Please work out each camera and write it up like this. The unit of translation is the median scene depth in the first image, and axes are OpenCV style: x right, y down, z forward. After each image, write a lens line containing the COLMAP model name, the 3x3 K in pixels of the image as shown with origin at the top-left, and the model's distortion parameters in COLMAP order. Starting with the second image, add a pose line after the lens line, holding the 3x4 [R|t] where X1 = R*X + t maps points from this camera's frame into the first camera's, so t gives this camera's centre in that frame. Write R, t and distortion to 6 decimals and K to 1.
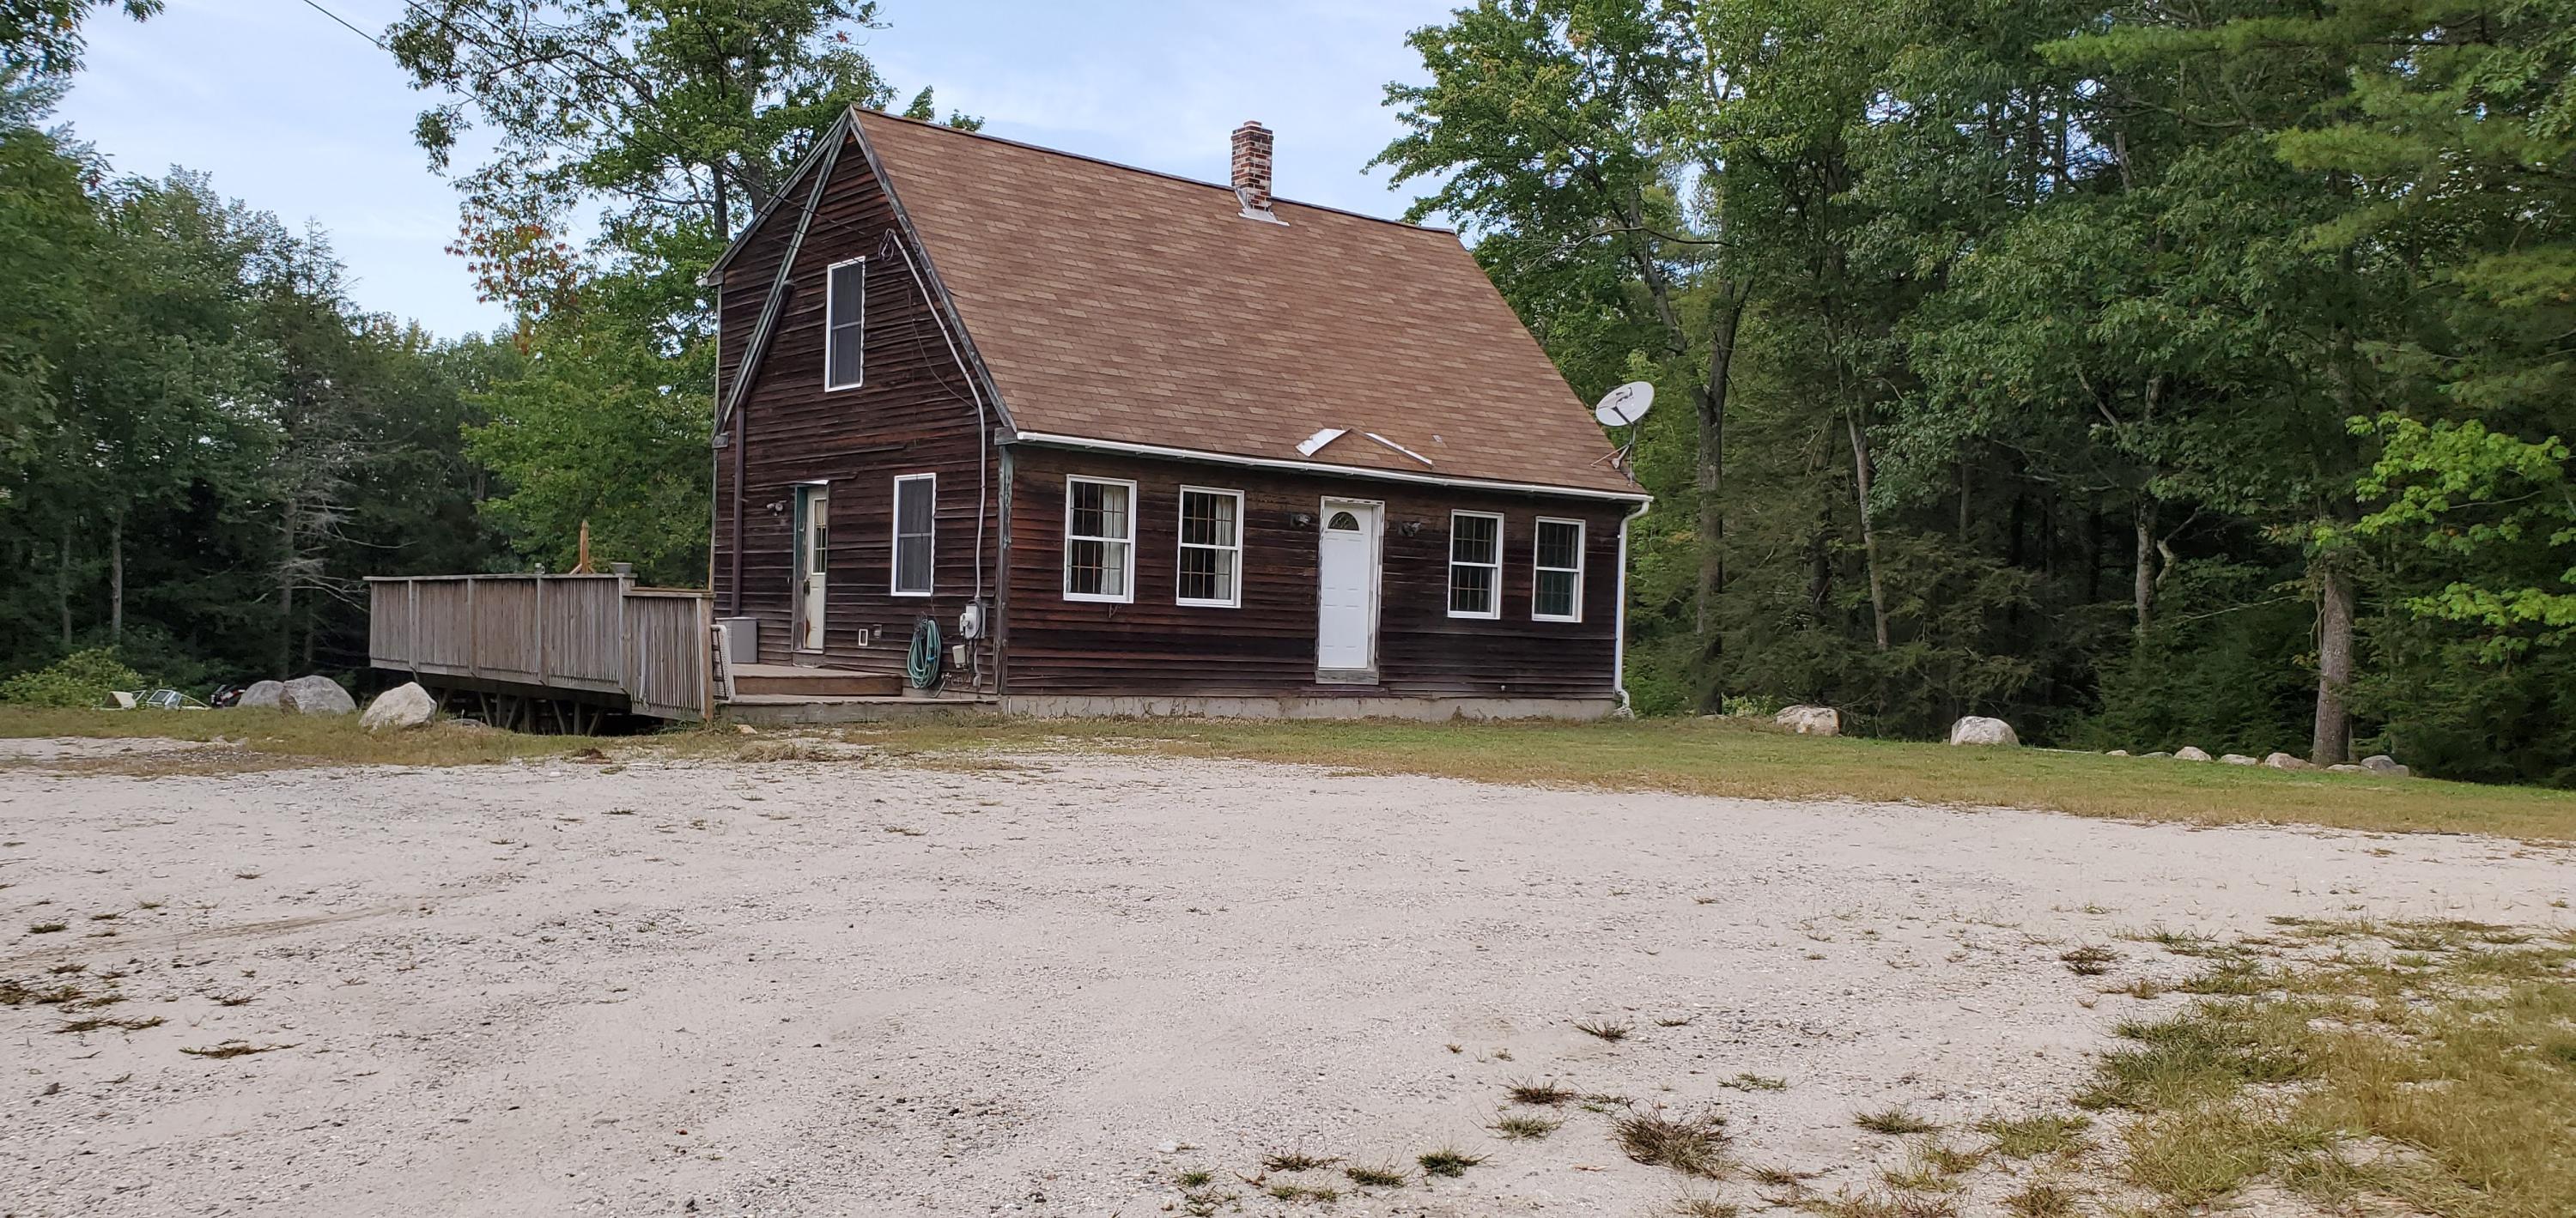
lens RADIAL K [[1883.7, 0, 1231.2], [0, 1883.7, 667.9], [0, 0, 1]] dist [-0.008776, -0.002854]
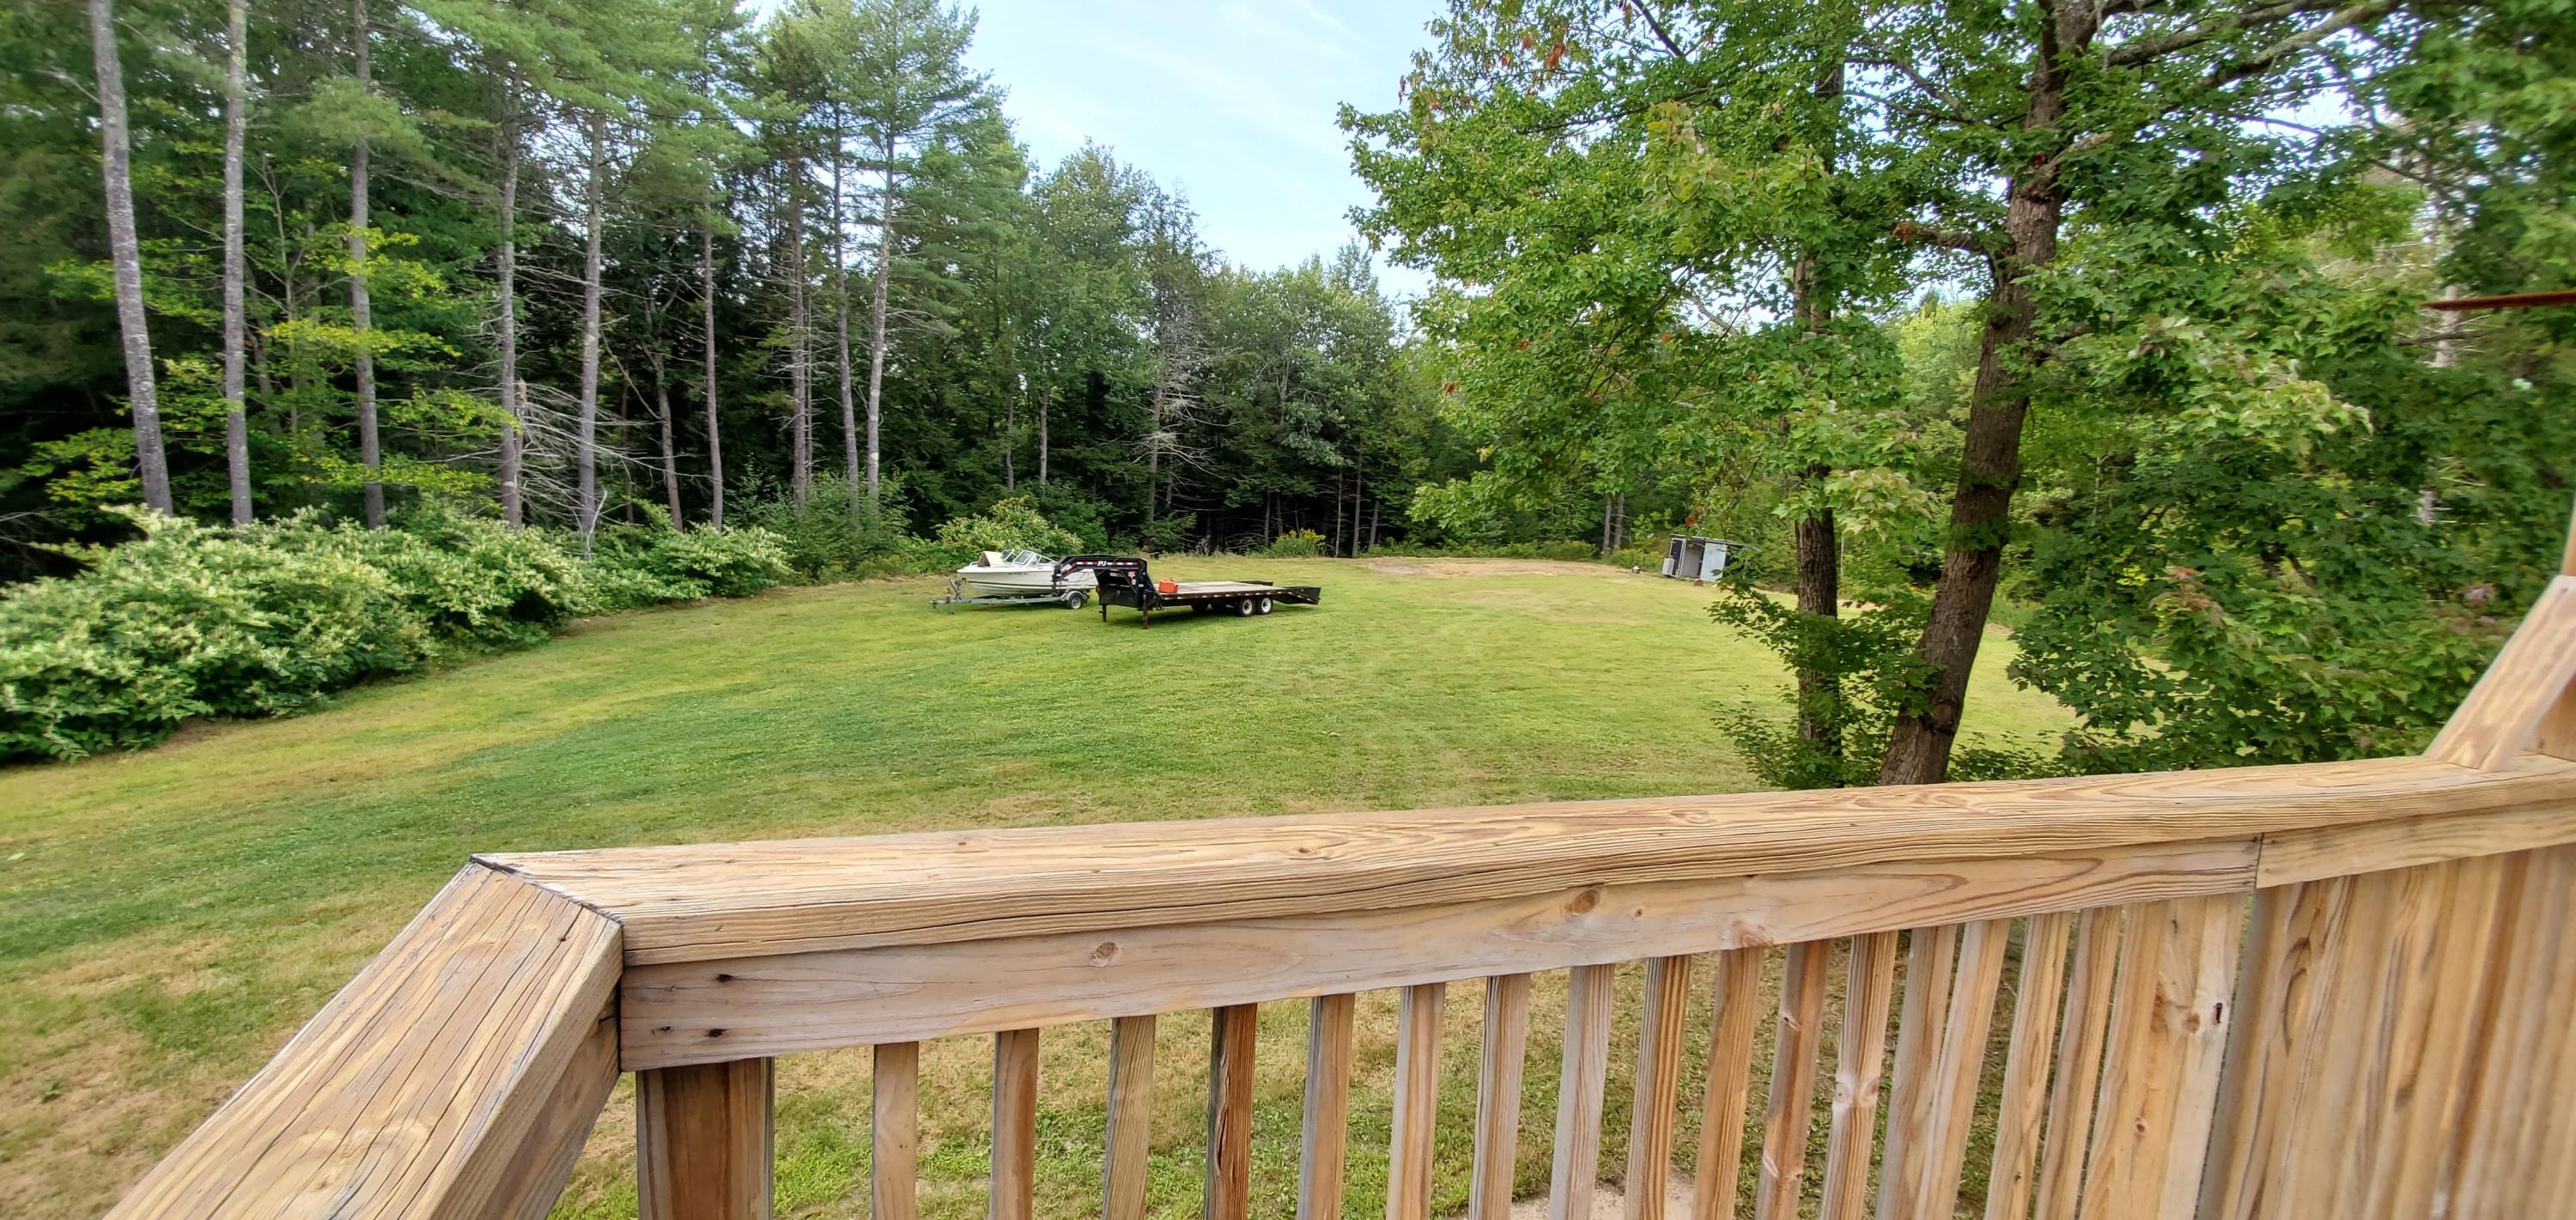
lens RADIAL K [[1003.3, 0, 1288.0], [0, 1003.3, 610.0], [0, 0, 1]] dist [0.001000, -0.009686]
pose [[0.936957, 0.078030, -0.340620, -0.153577], [-0.042295, 0.992907, 0.111115, -0.014877], [0.346874, -0.089704, 0.933612, 0.346475]]
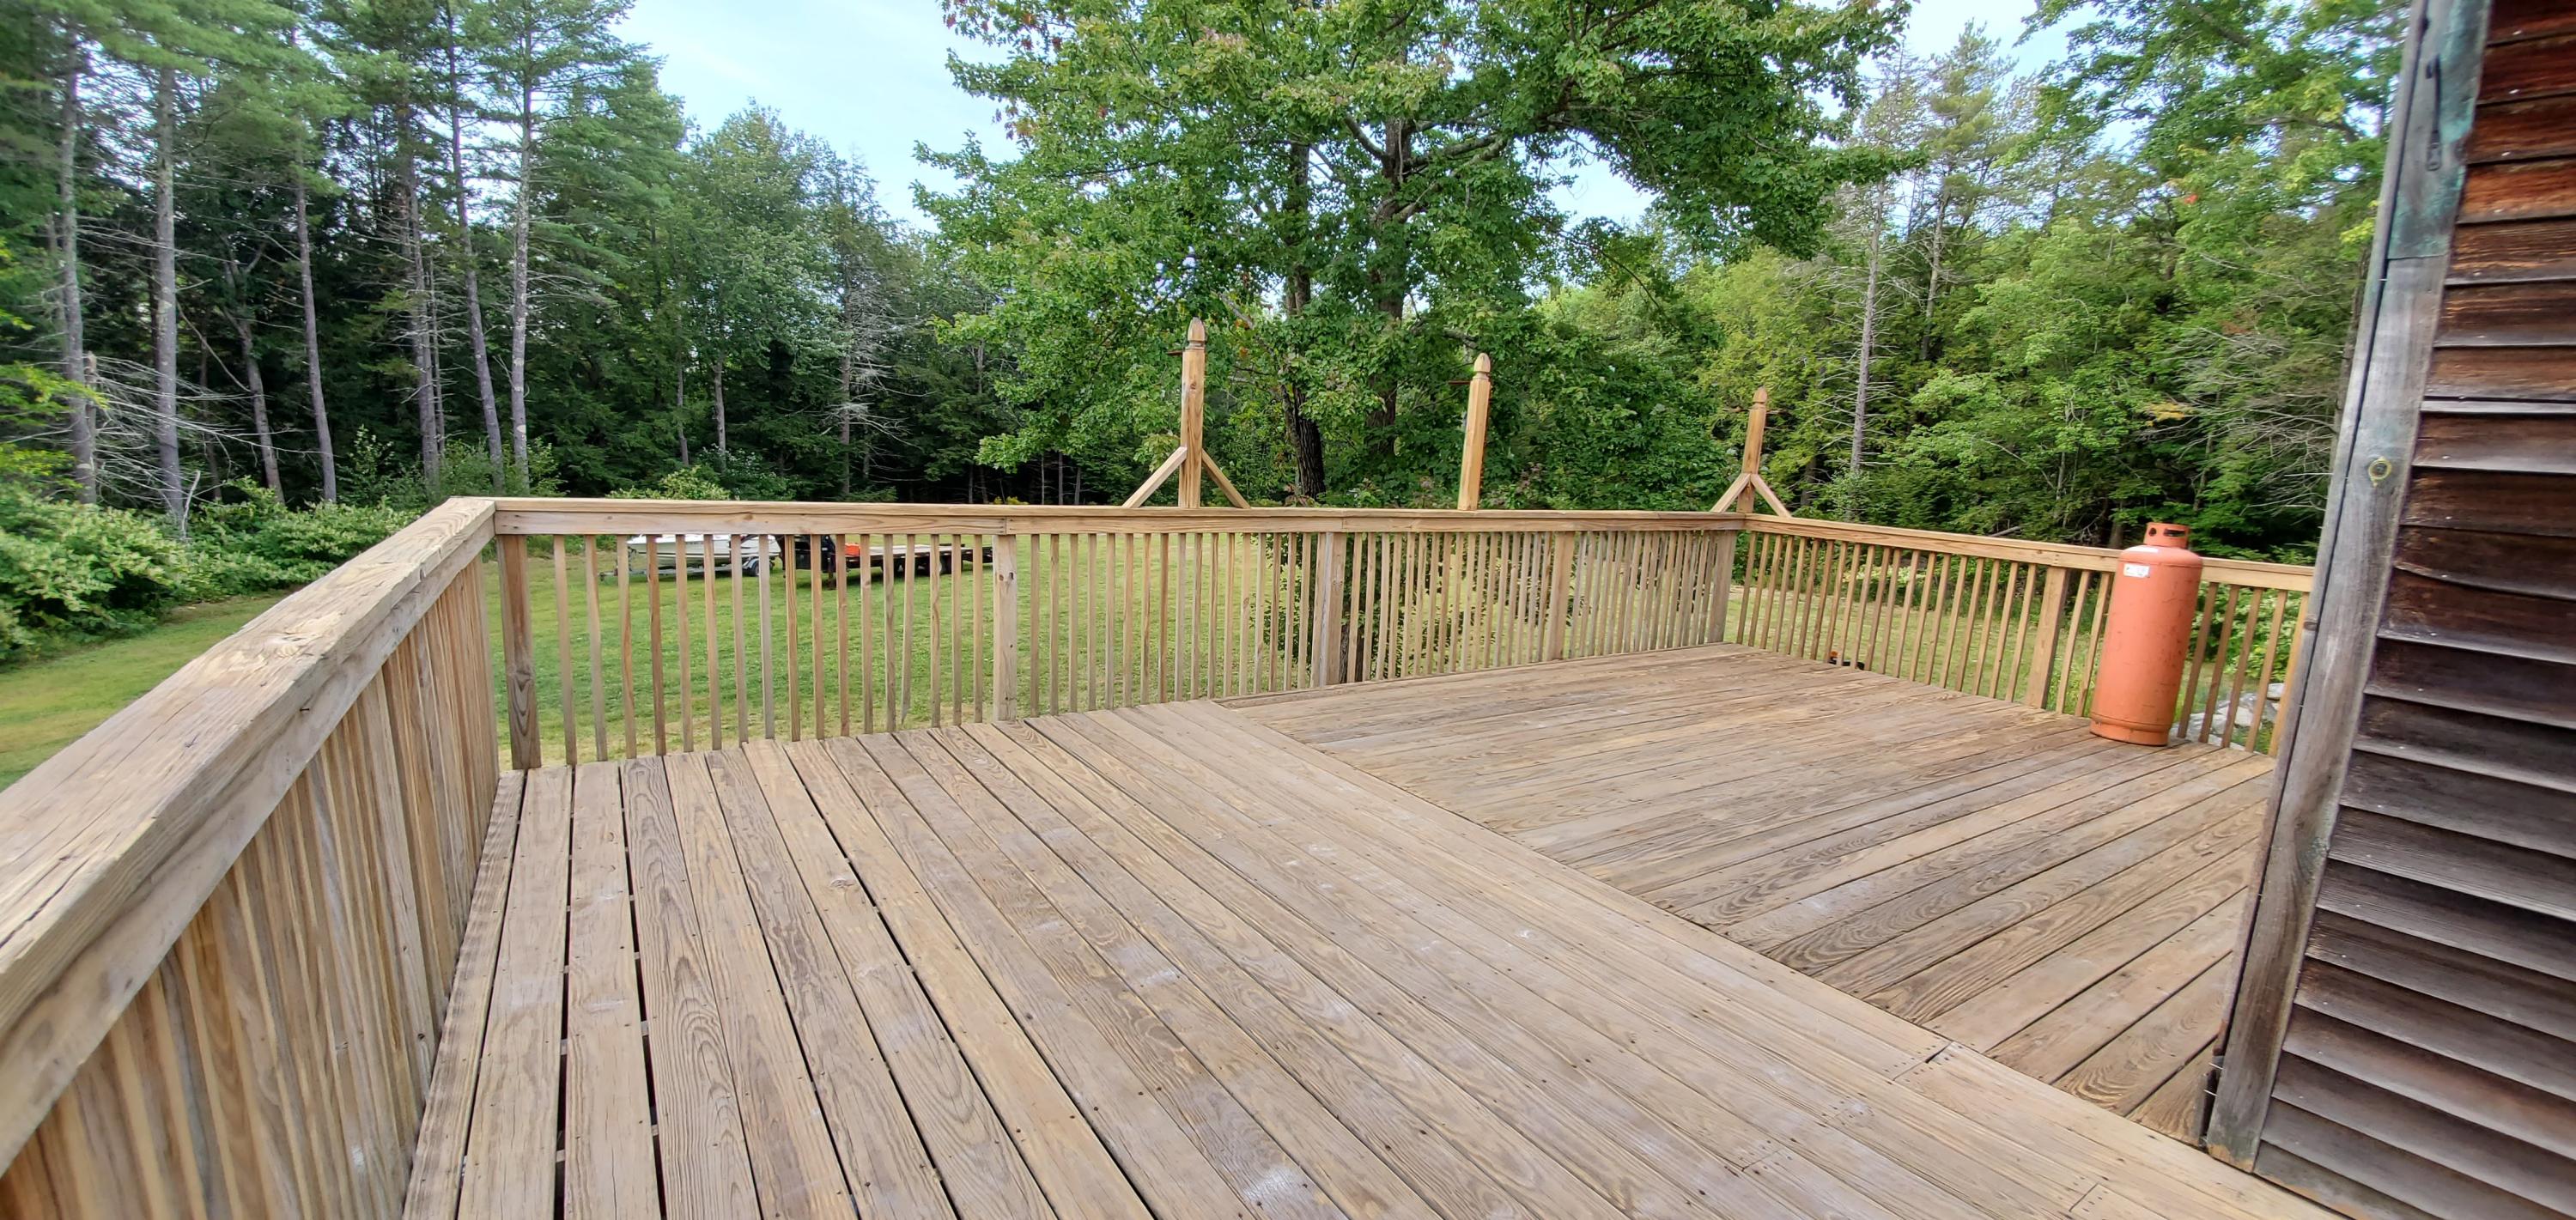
lens RADIAL K [[1003.3, 0, 1288.0], [0, 1003.3, 610.0], [0, 0, 1]] dist [0.001000, -0.009686]
pose [[0.995703, 0.036882, -0.084945, -0.116540], [-0.025433, 0.990906, 0.132128, -0.013803], [0.089045, -0.129400, 0.987586, 0.300007]]
